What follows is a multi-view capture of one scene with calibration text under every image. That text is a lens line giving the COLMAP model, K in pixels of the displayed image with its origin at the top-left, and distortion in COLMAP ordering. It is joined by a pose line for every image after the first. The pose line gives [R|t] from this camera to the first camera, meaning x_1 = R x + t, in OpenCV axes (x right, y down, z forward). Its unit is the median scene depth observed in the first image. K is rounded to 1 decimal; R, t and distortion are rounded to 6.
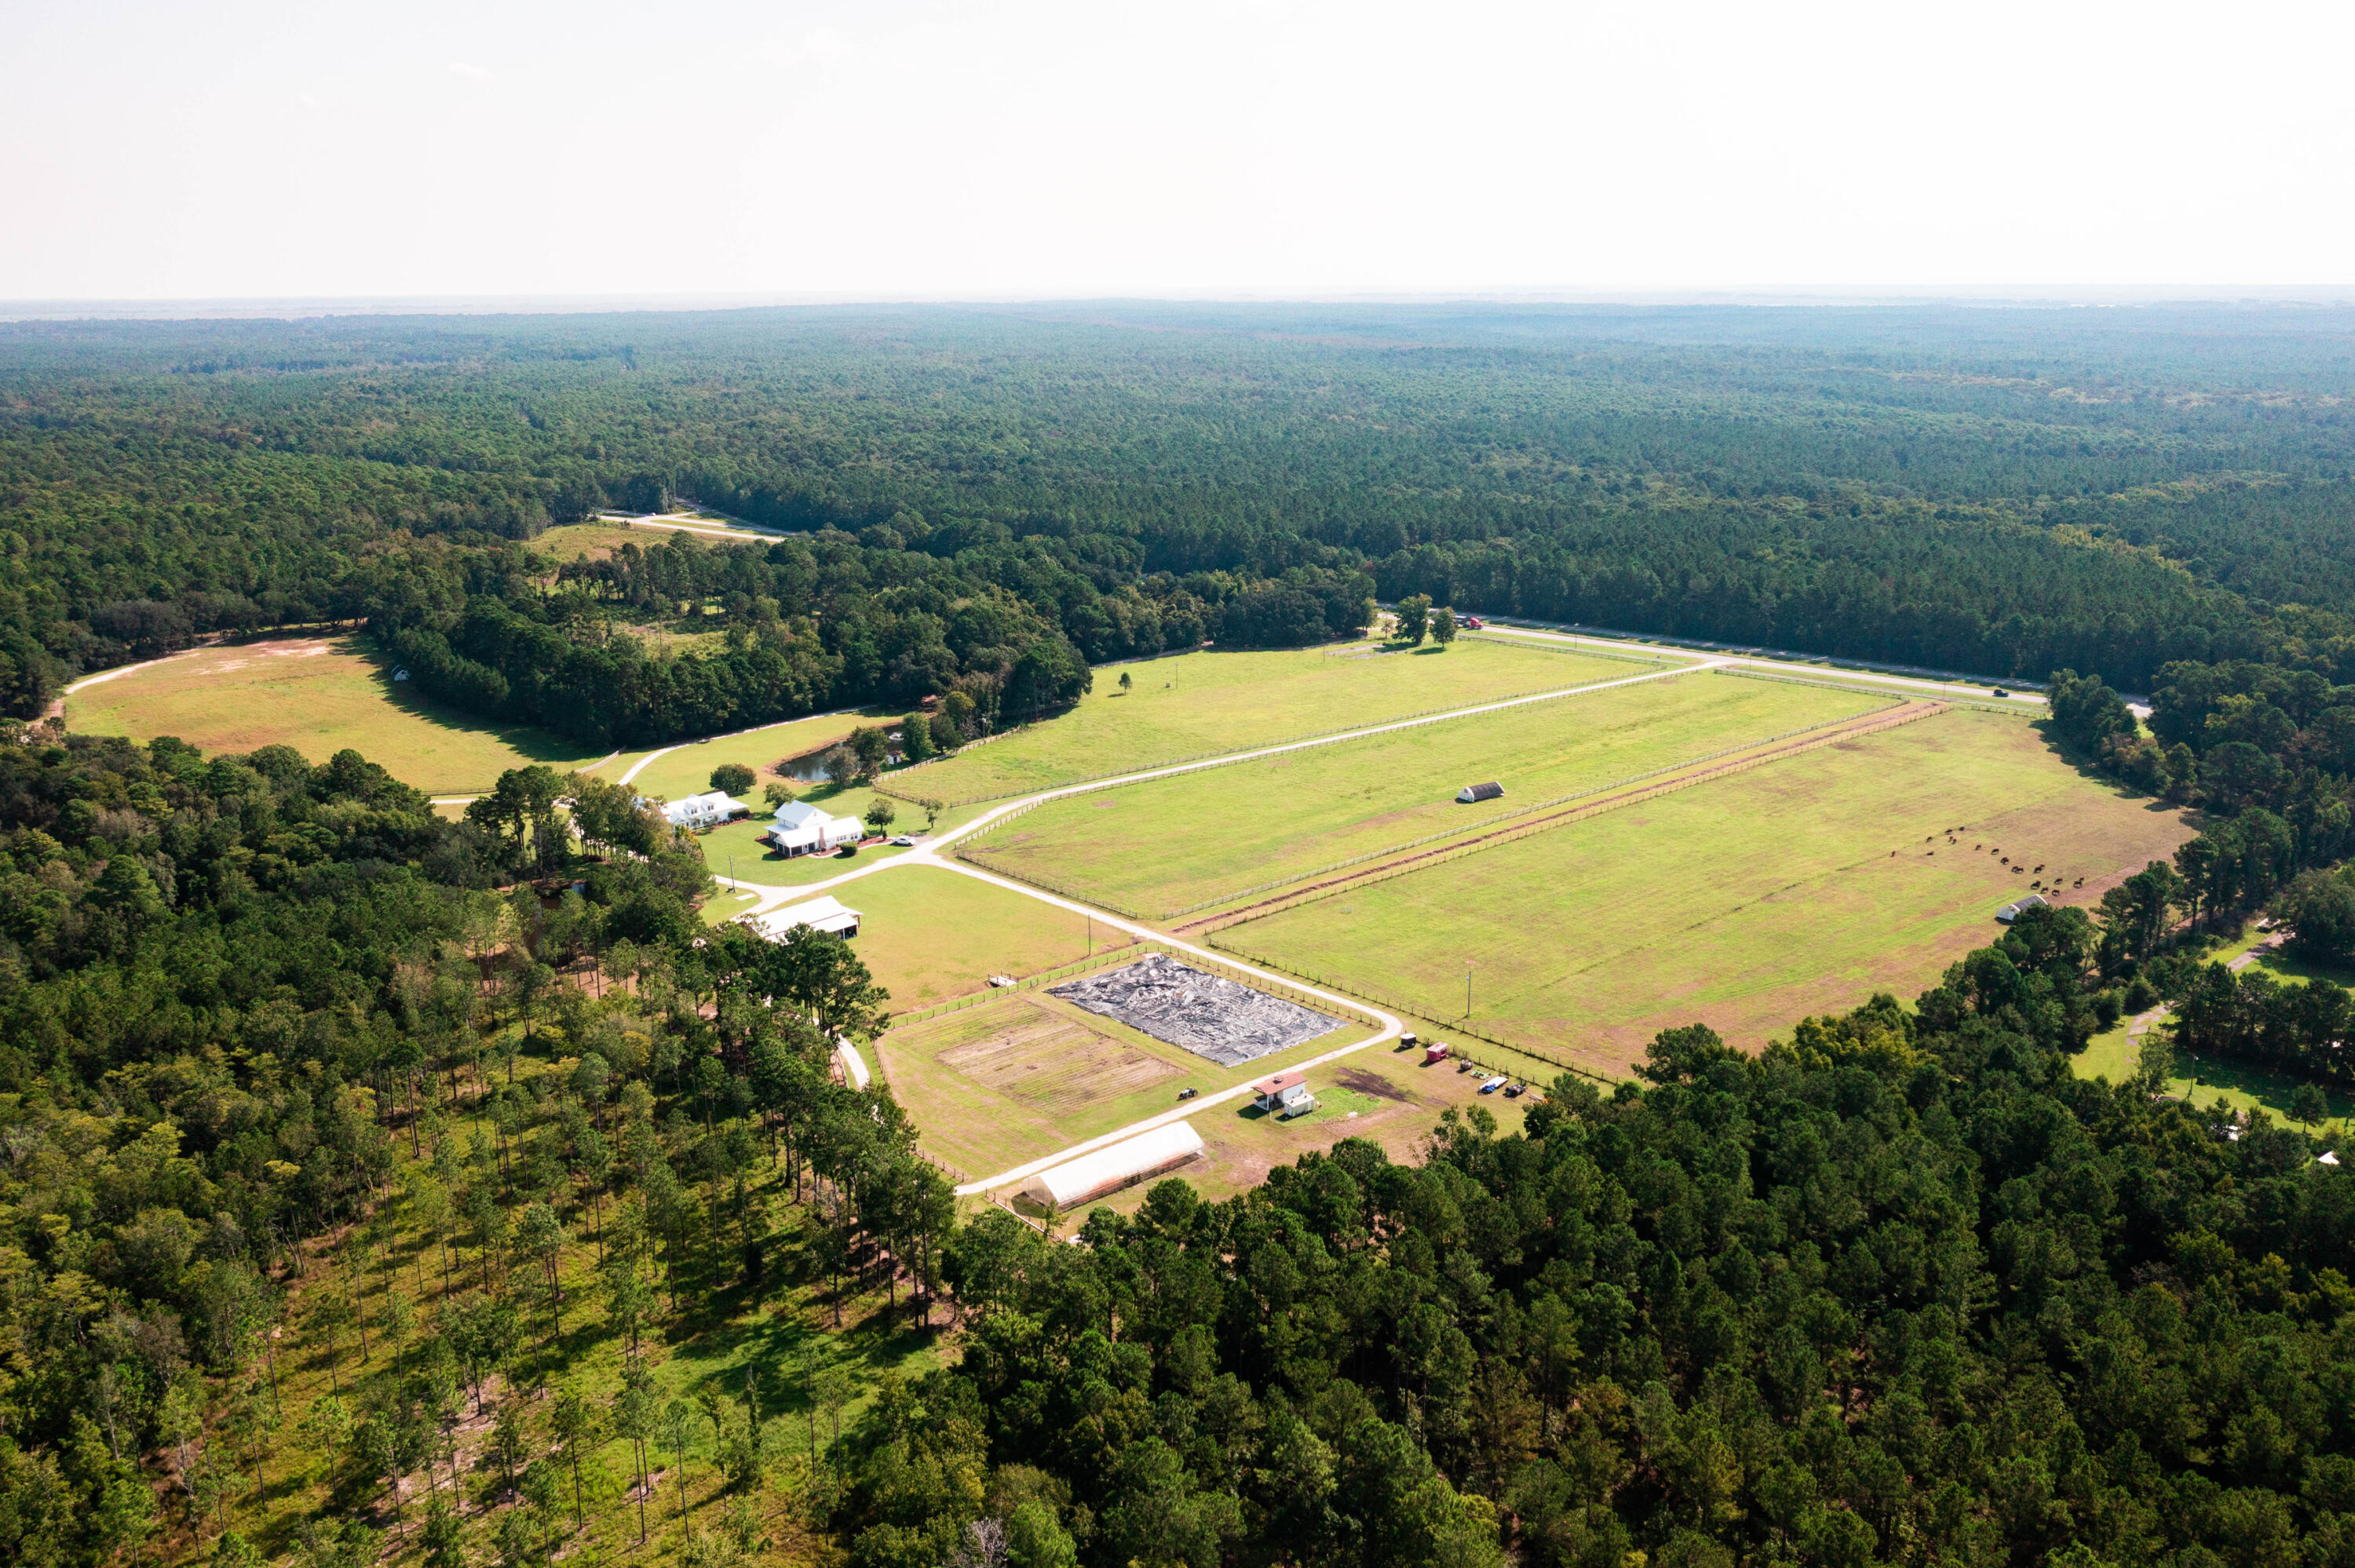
lens RADIAL K [[1850.4, 0, 1177.5], [0, 1850.4, 784.0], [0, 0, 1]] dist [-0.012318, 0.008348]
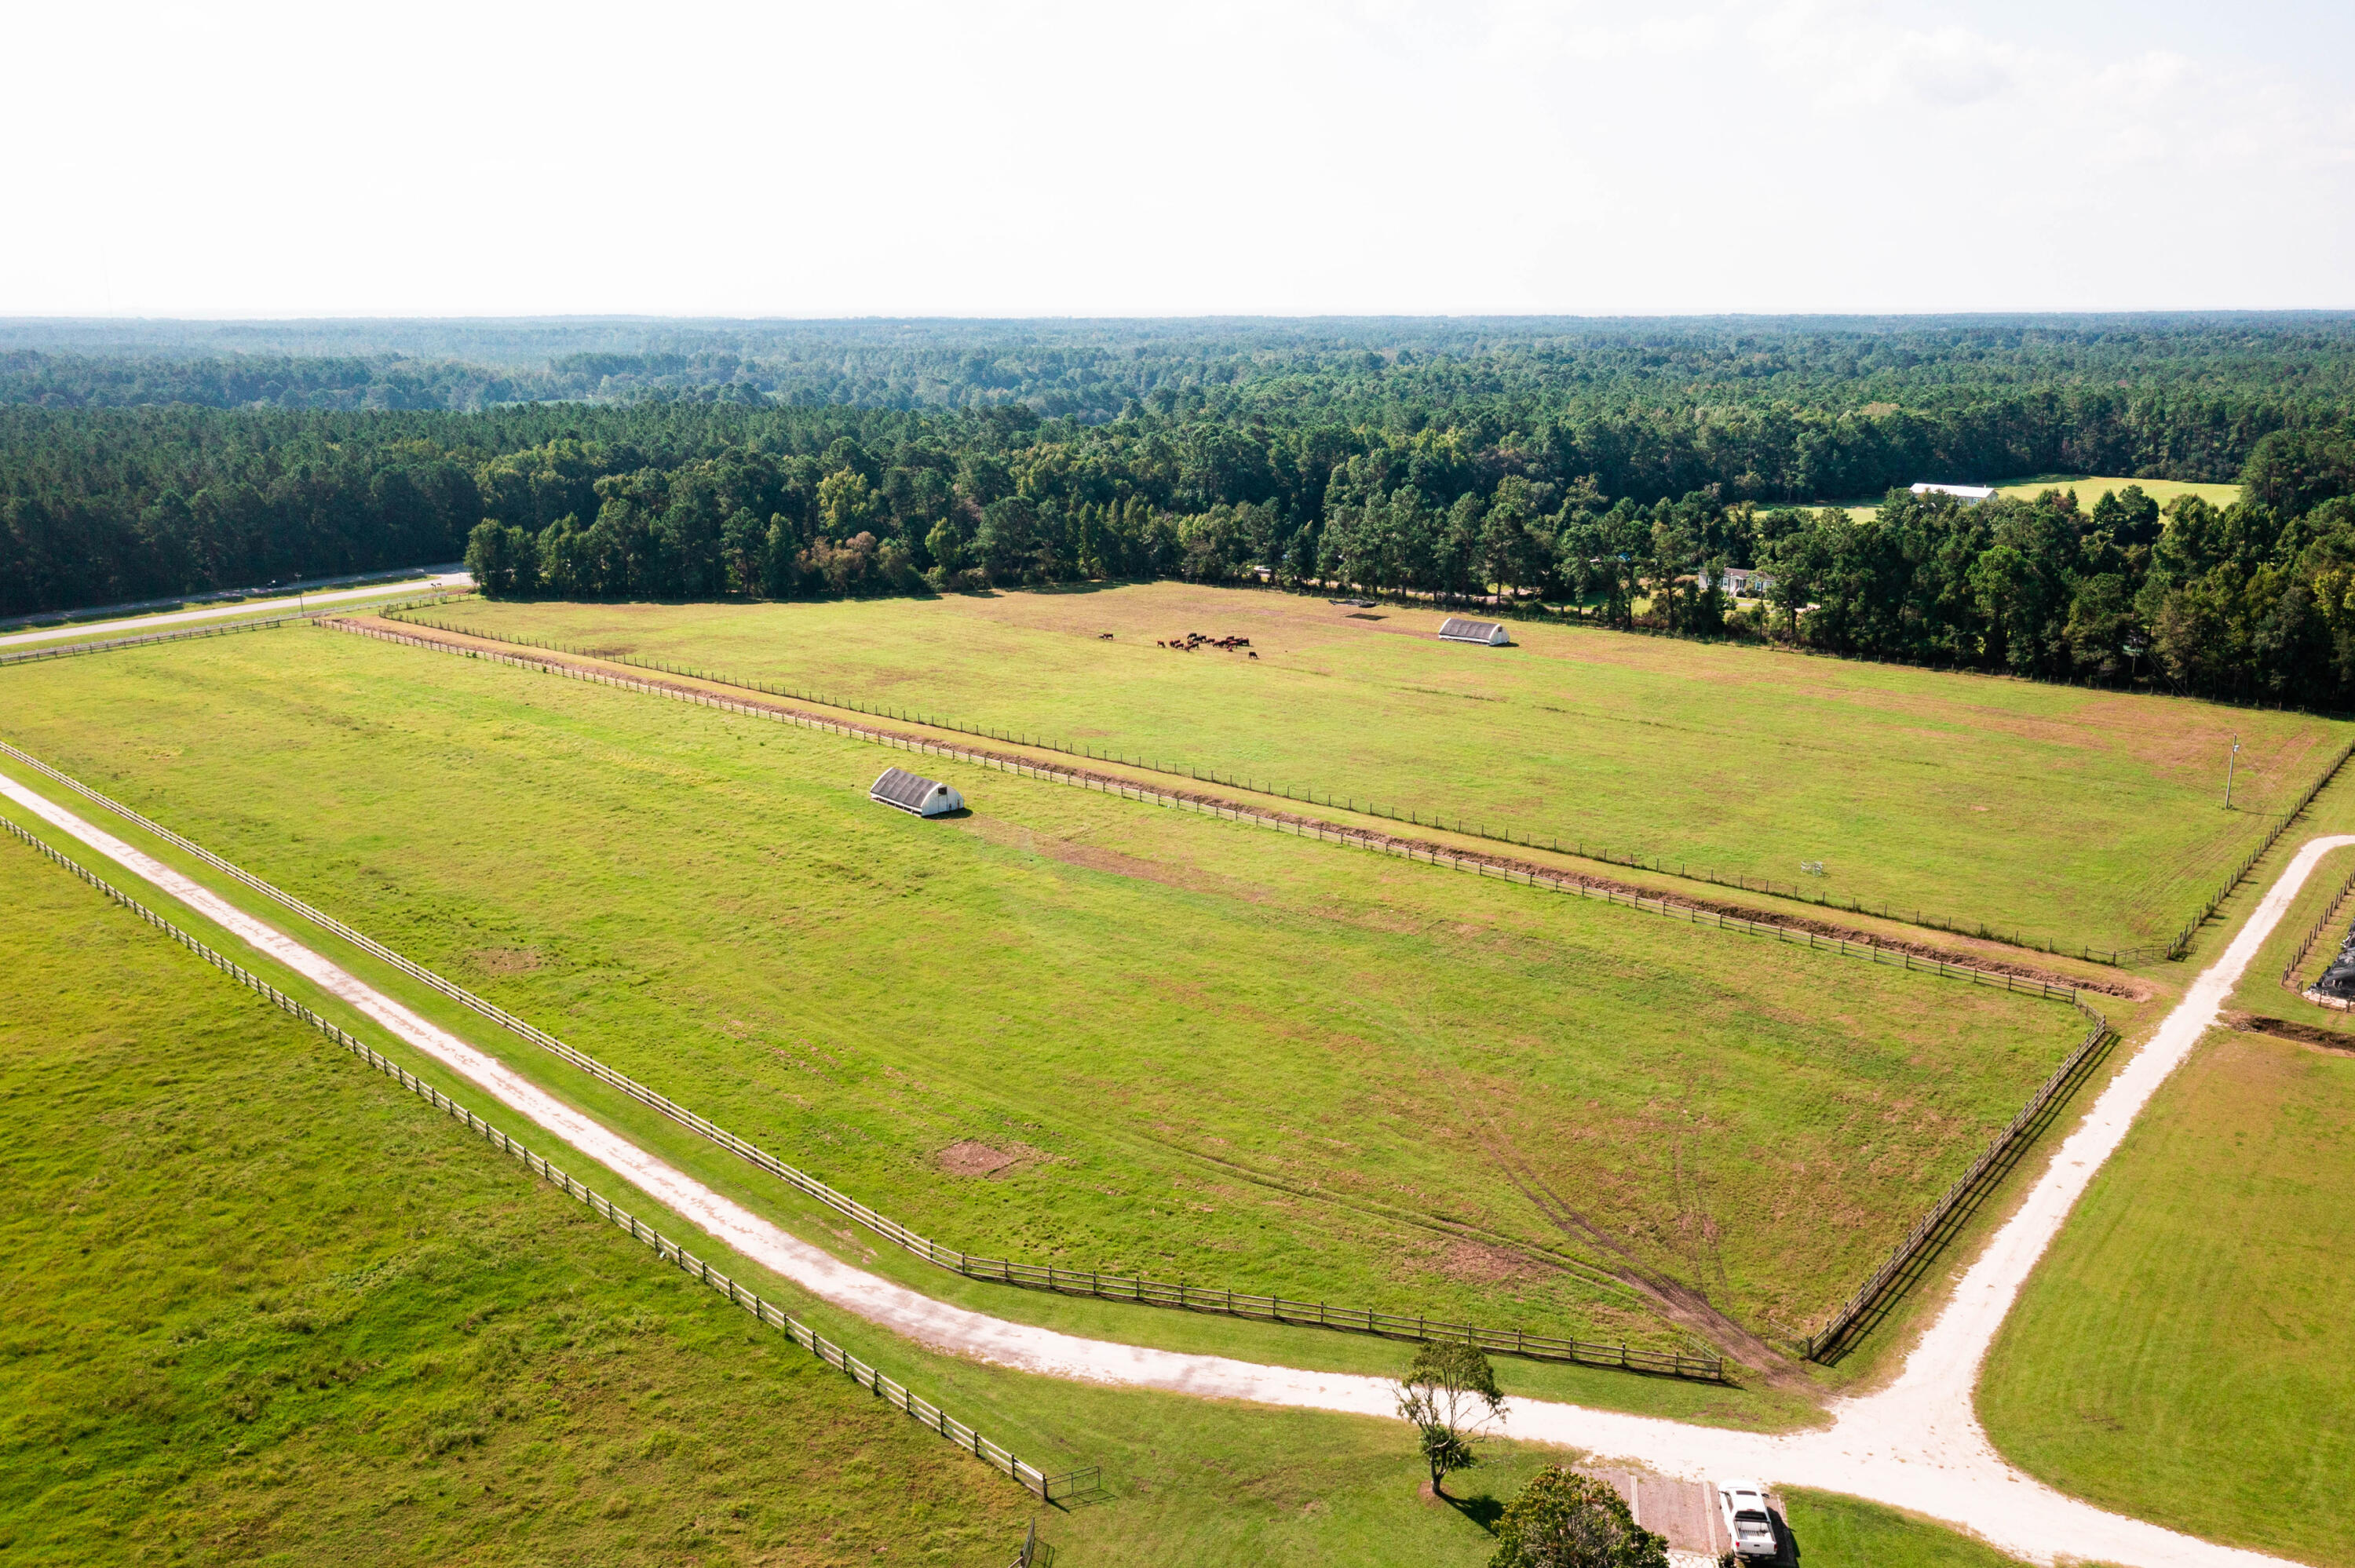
lens RADIAL K [[1879.9, 0, 1180.2], [0, 1879.9, 802.5], [0, 0, 1]] dist [-0.011288, 0.007431]
pose [[-0.148101, -0.227421, 0.962469, -0.335644], [0.271237, 0.926543, 0.260669, -0.114064], [-0.951050, 0.299662, -0.075537, 1.171977]]
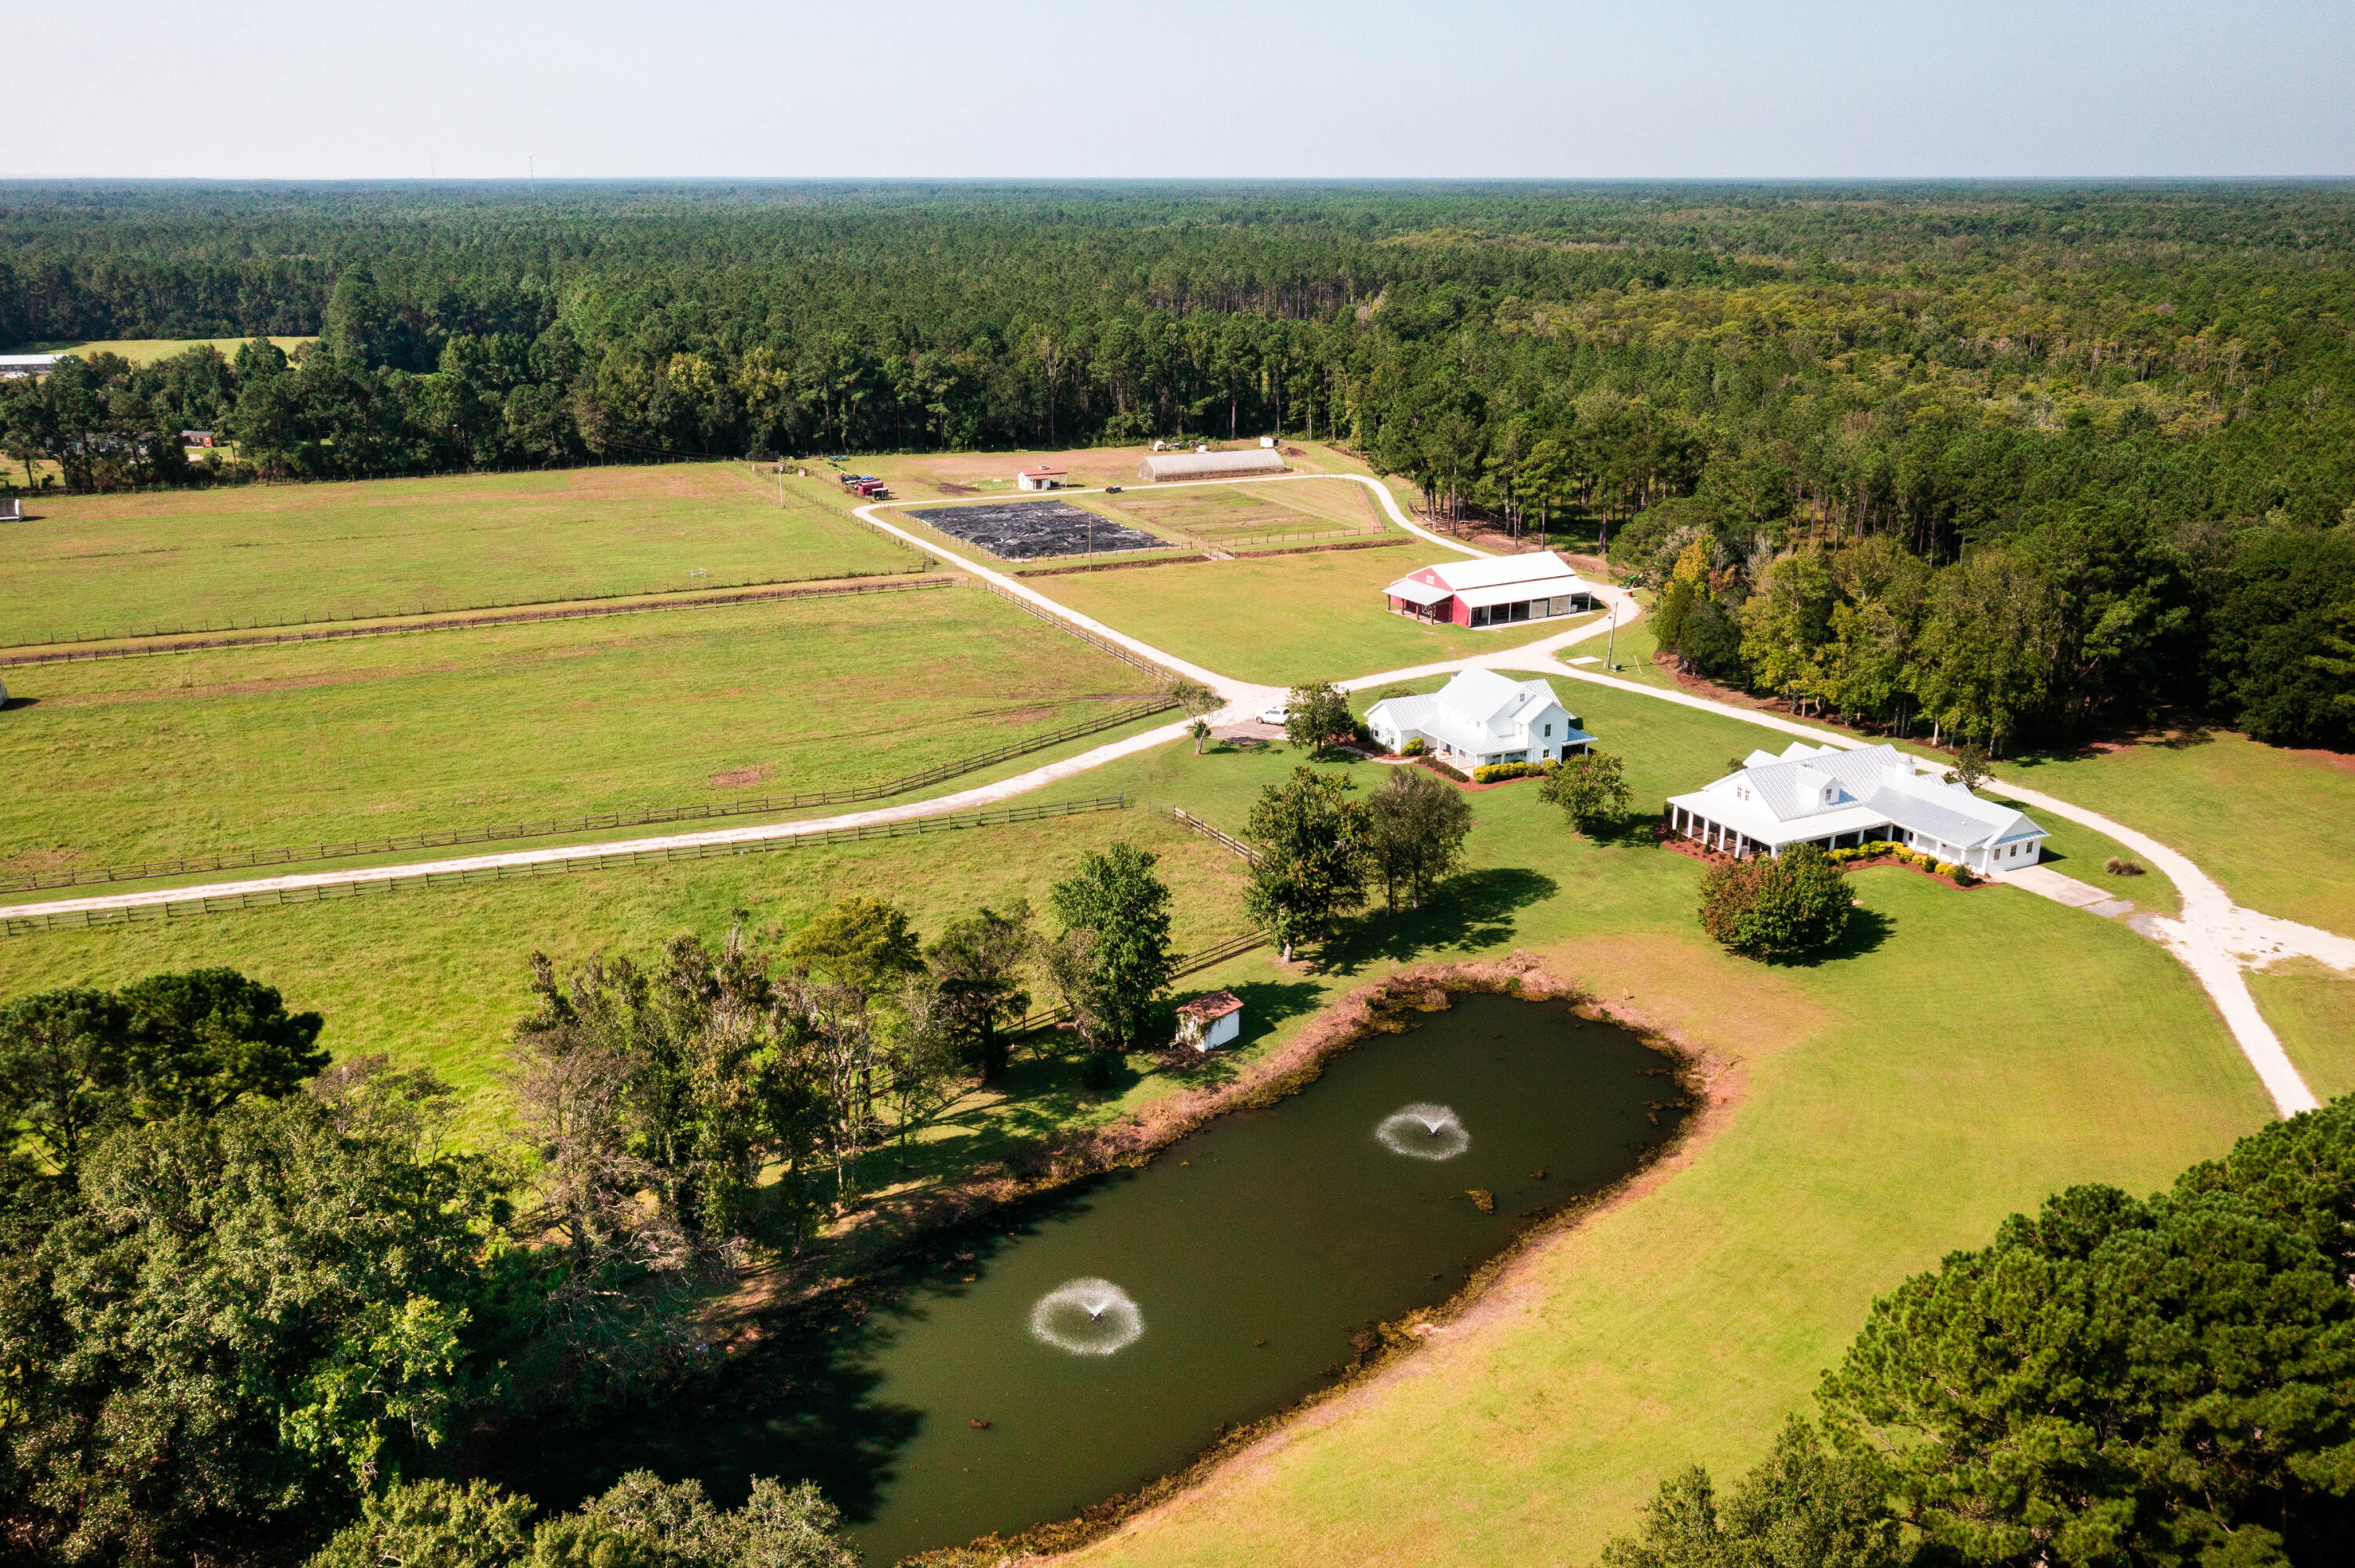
lens RADIAL K [[1850.4, 0, 1177.5], [0, 1850.4, 784.0], [0, 0, 1]] dist [-0.012318, 0.008348]
pose [[-0.962754, -0.067817, 0.261737, -0.262952], [0.086832, 0.839206, 0.536837, -0.218403], [-0.256058, 0.539569, -0.802060, 1.534204]]
